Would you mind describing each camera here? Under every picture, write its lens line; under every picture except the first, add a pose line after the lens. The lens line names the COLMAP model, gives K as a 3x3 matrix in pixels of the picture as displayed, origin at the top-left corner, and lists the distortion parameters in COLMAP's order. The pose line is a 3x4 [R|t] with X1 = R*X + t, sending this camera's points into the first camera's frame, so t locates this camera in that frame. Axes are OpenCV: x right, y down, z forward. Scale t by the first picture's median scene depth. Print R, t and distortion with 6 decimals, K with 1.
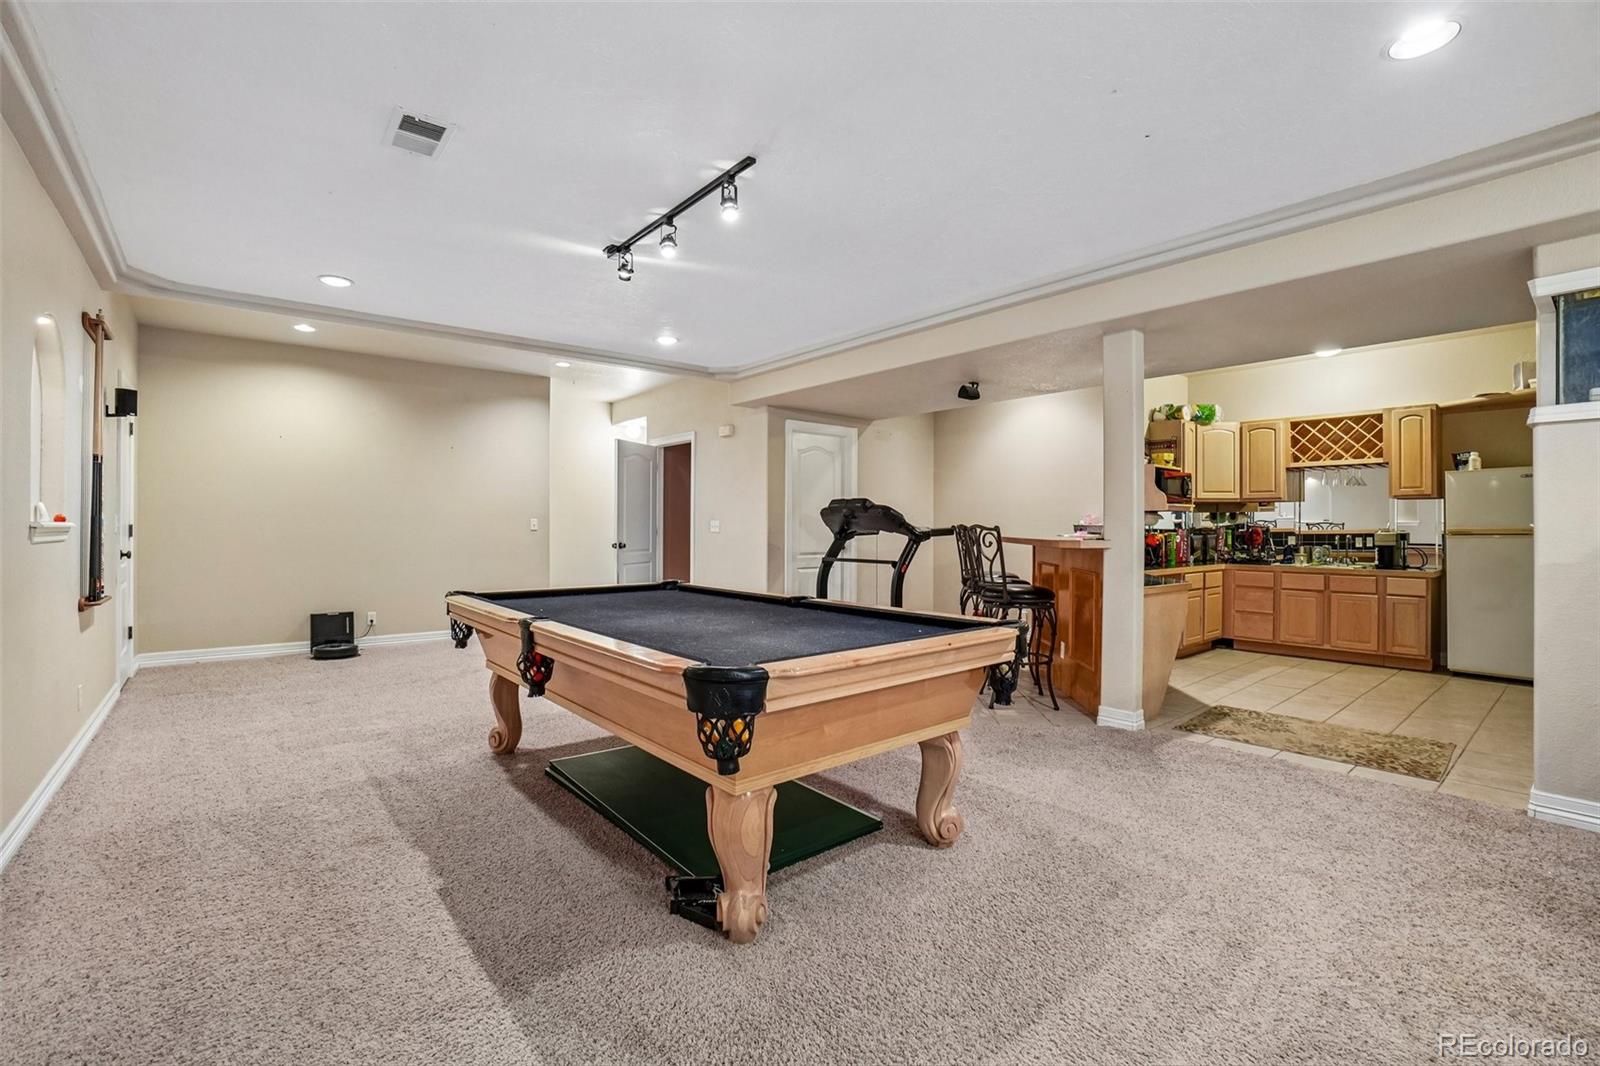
lens RADIAL K [[706.5, 0, 793.9], [0, 706.5, 525.1], [0, 0, 1]] dist [-0.063364, 0.018989]
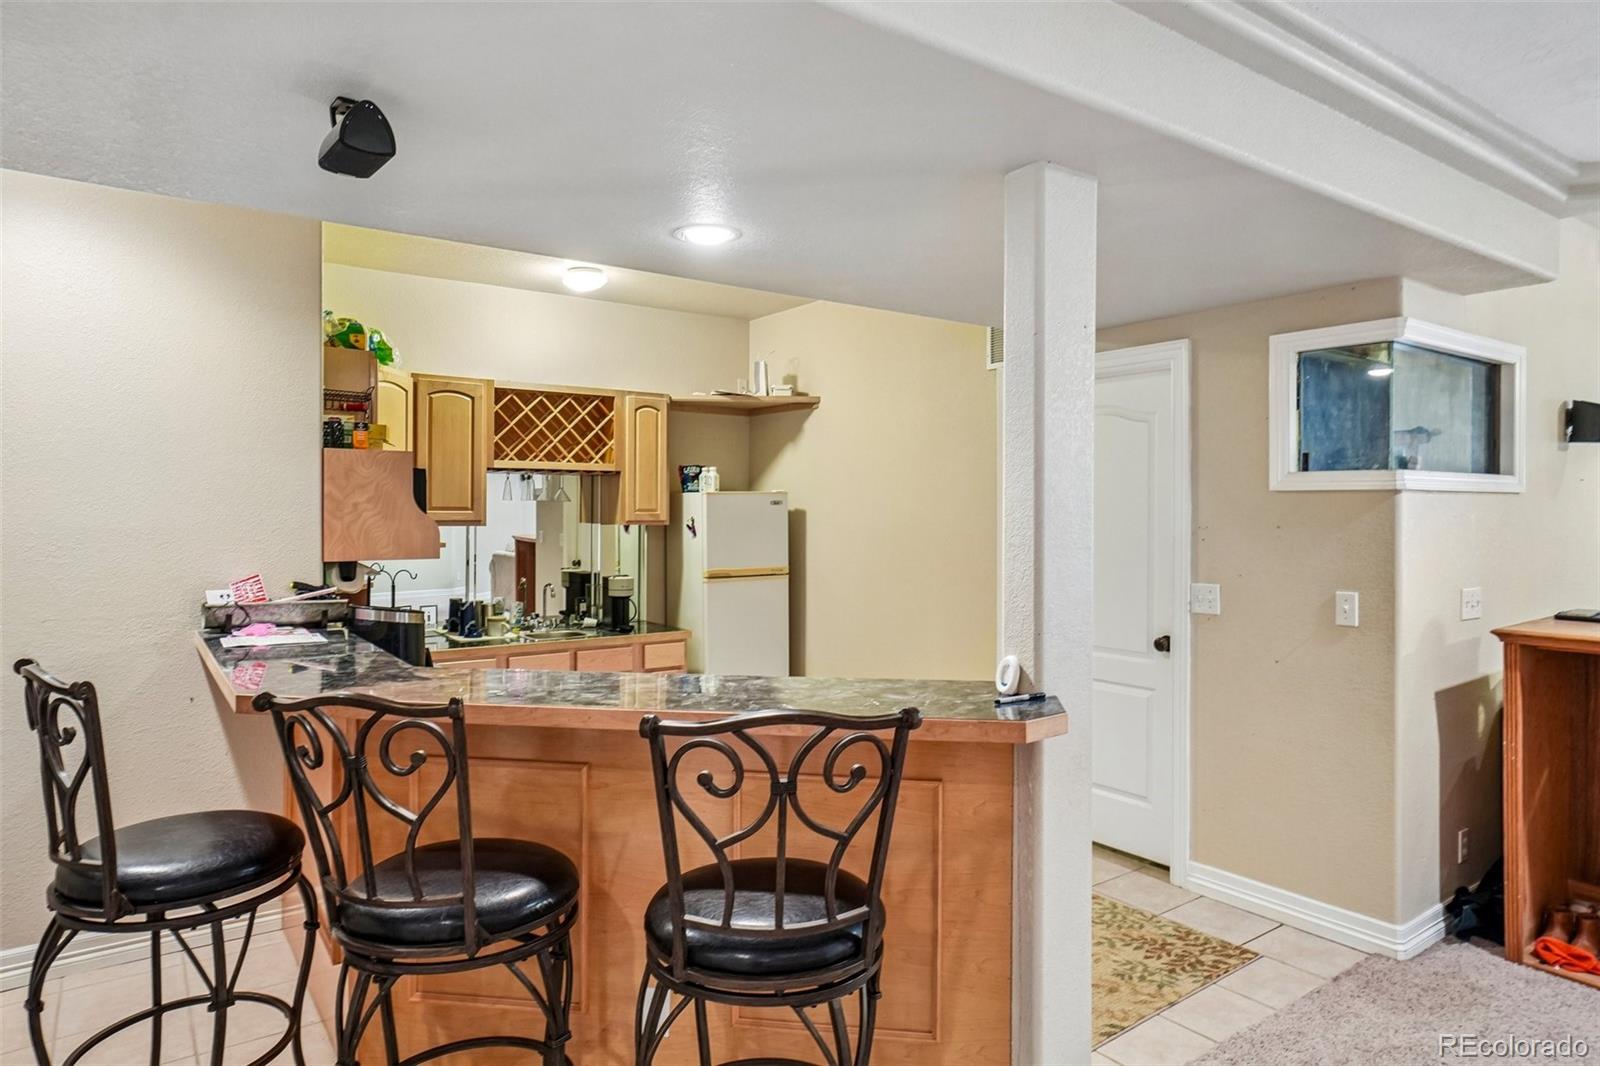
lens RADIAL K [[944.3, 0, 800.0], [0, 944.3, 533.0], [0, 0, 1]] dist [-0.002756, -0.000217]
pose [[0.056814, -0.030867, 0.997907, -0.048462], [-0.006106, 0.999493, 0.031264, -0.057558], [-0.998366, -0.007870, 0.056597, 0.722252]]
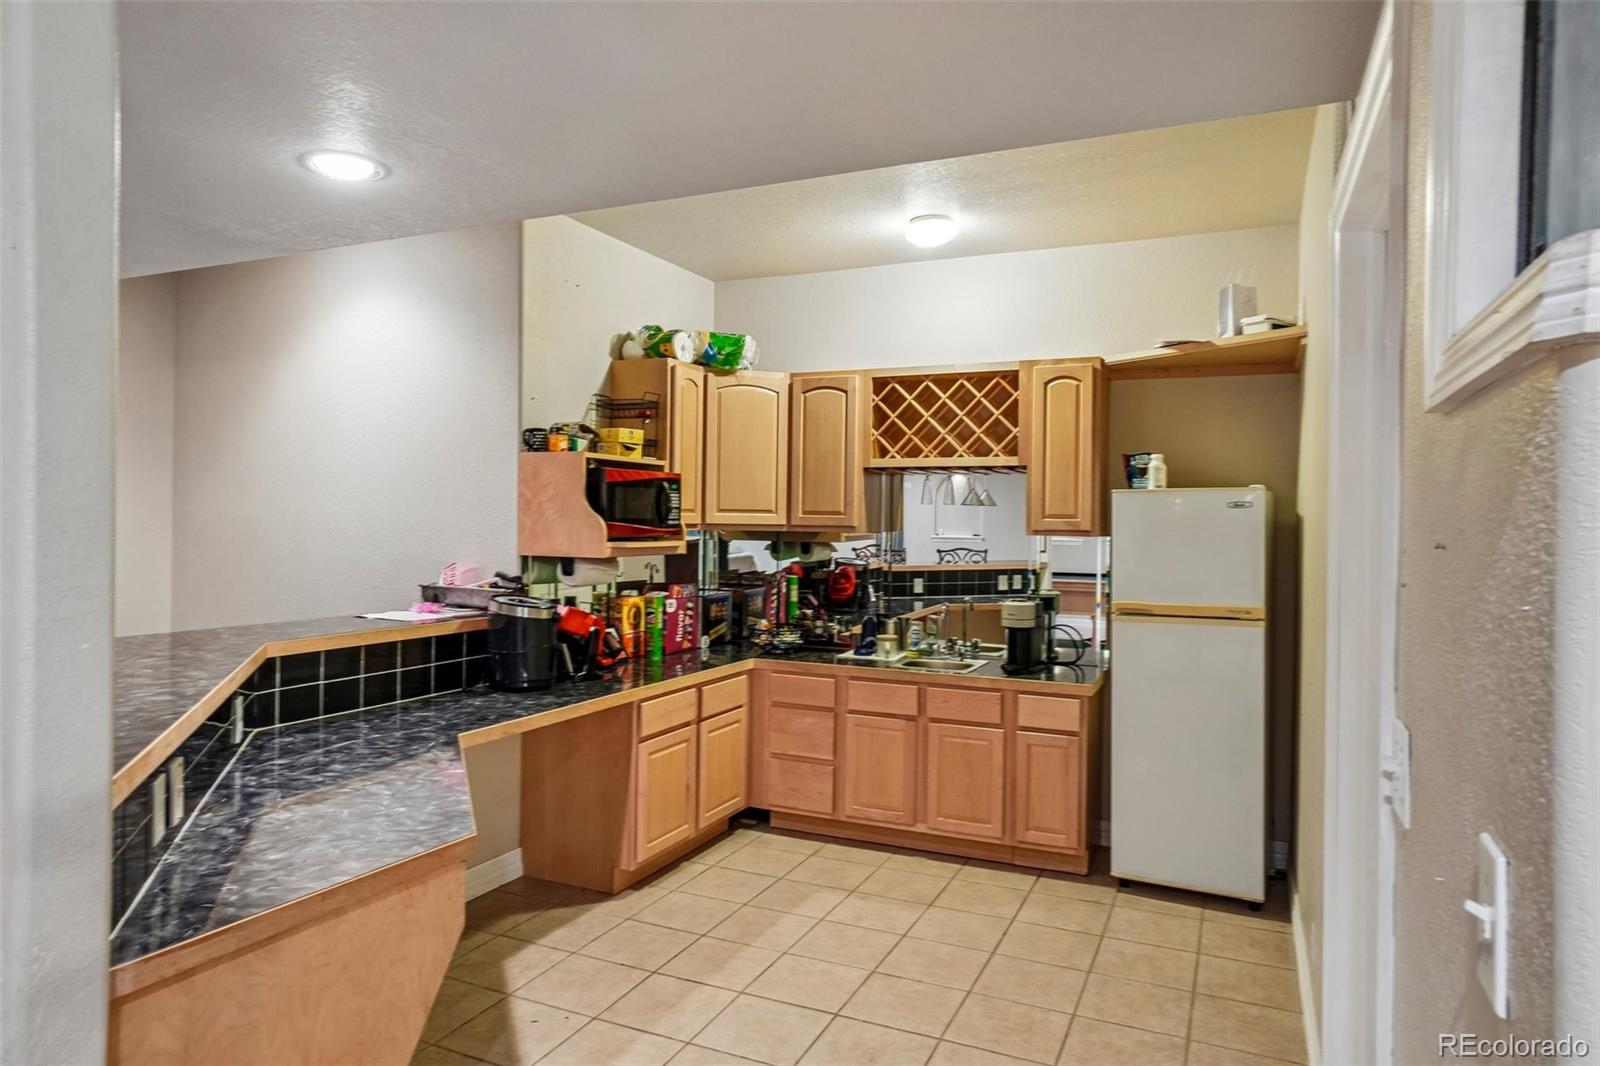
lens RADIAL K [[962.4, 0, 830.5], [0, 962.4, 527.0], [0, 0, 1]] dist [-0.004256, -0.000410]
pose [[0.887057, 0.002586, 0.461653, 0.377468], [-0.009200, 0.999885, 0.012076, -0.049400], [-0.461568, -0.014959, 0.886979, 0.390046]]
